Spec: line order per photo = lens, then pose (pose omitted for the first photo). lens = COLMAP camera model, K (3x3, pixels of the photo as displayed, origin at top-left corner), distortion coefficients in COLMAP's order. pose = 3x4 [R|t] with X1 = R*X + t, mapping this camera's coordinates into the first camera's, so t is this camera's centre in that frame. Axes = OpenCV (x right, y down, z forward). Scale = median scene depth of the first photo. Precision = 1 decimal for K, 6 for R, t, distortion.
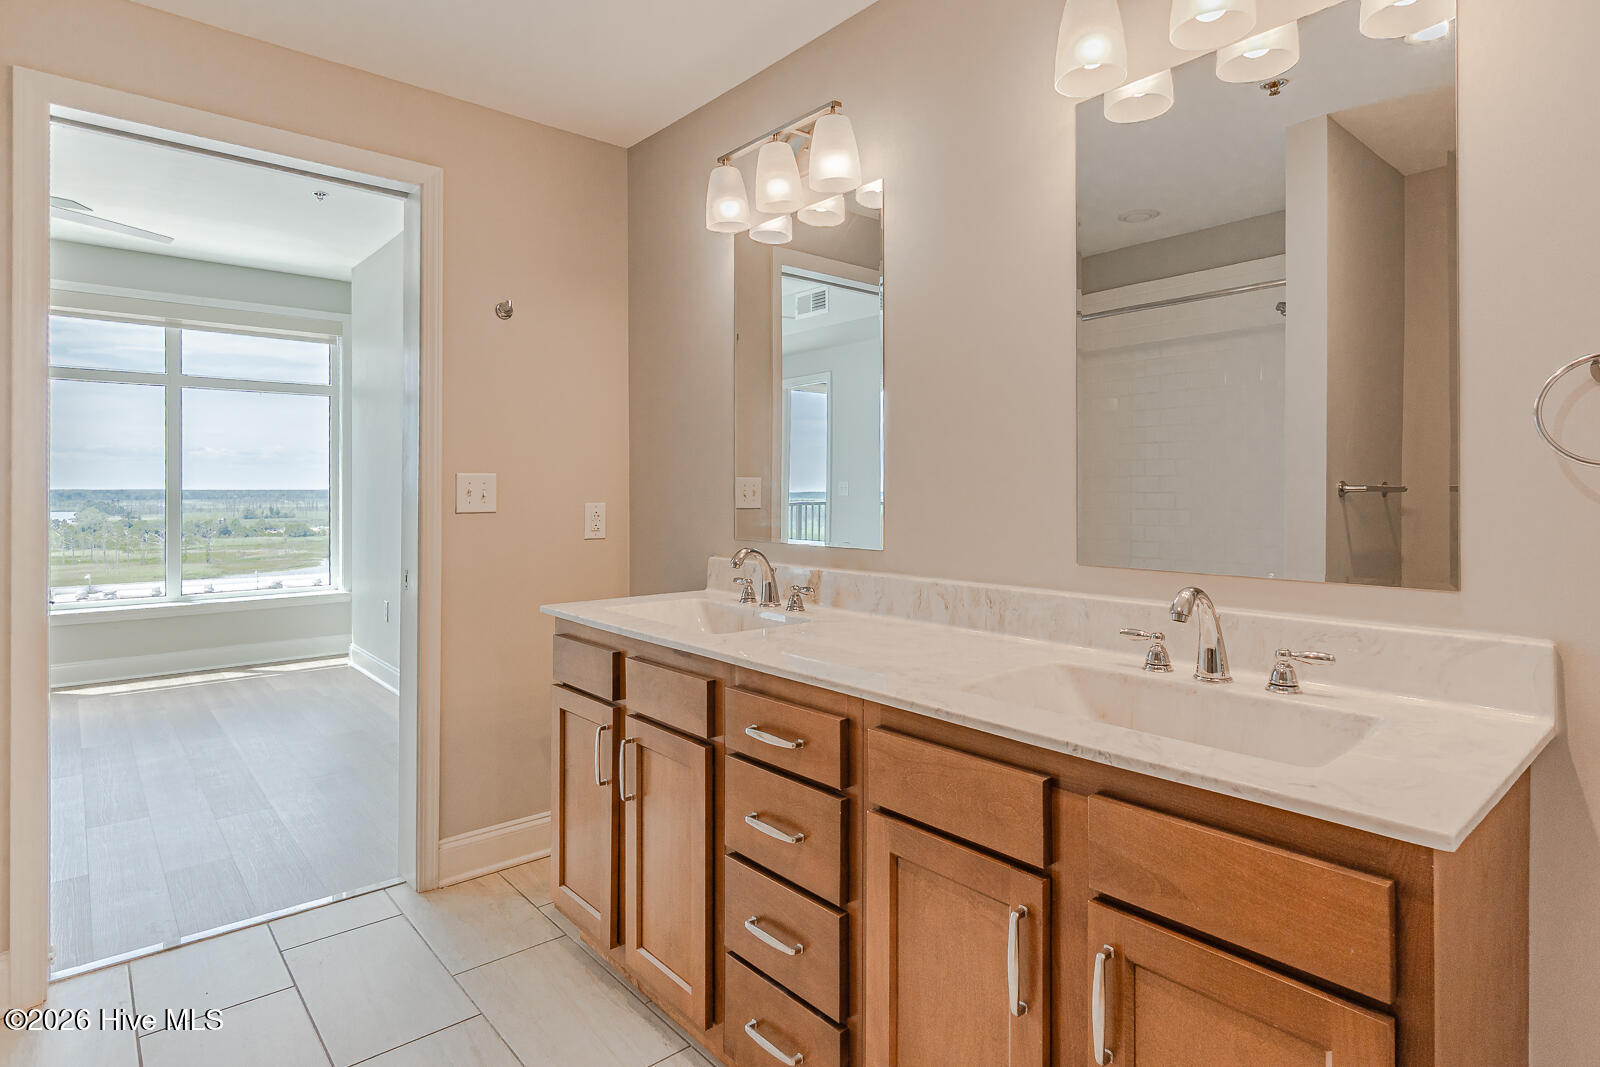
lens RADIAL K [[837.4, 0, 766.5], [0, 837.4, 491.3], [0, 0, 1]] dist [-0.006253, 0.003083]
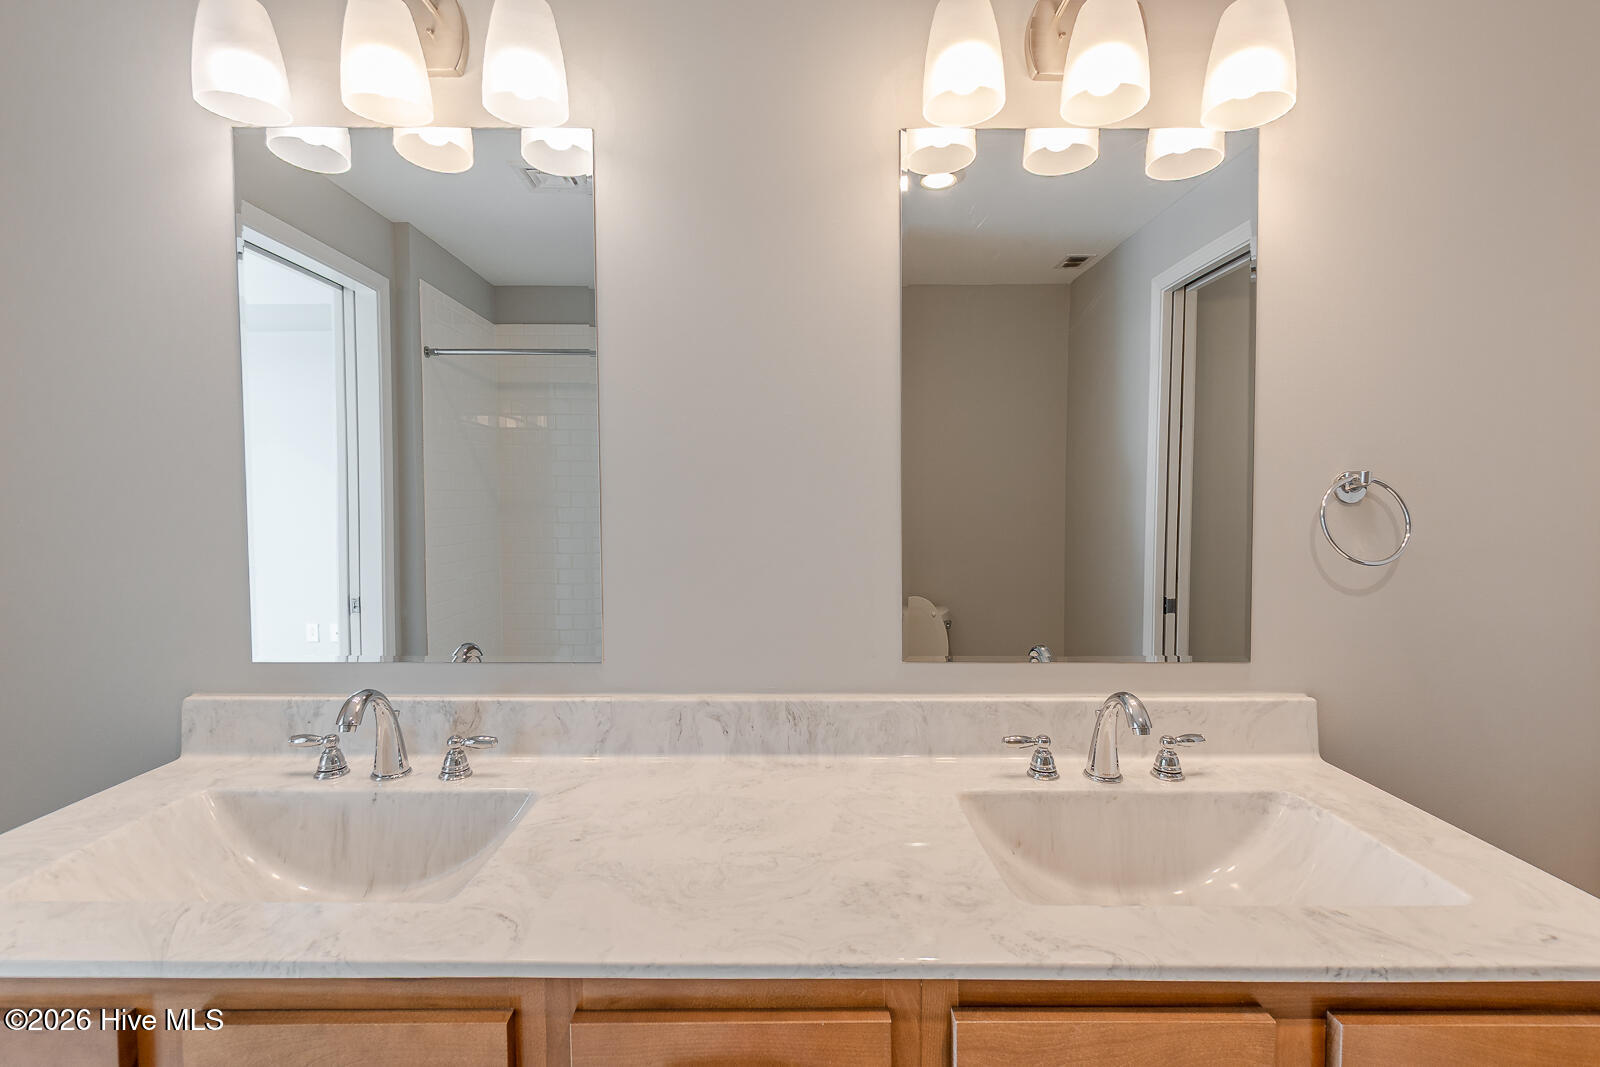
lens RADIAL K [[702.1, 0, 797.1], [0, 702.1, 538.9], [0, 0, 1]] dist [-0.003894, 0.001900]
pose [[0.634108, -0.028518, 0.772718, -0.169183], [0.001237, 0.999356, 0.035867, -0.043999], [-0.773244, -0.021788, 0.633735, 0.391509]]
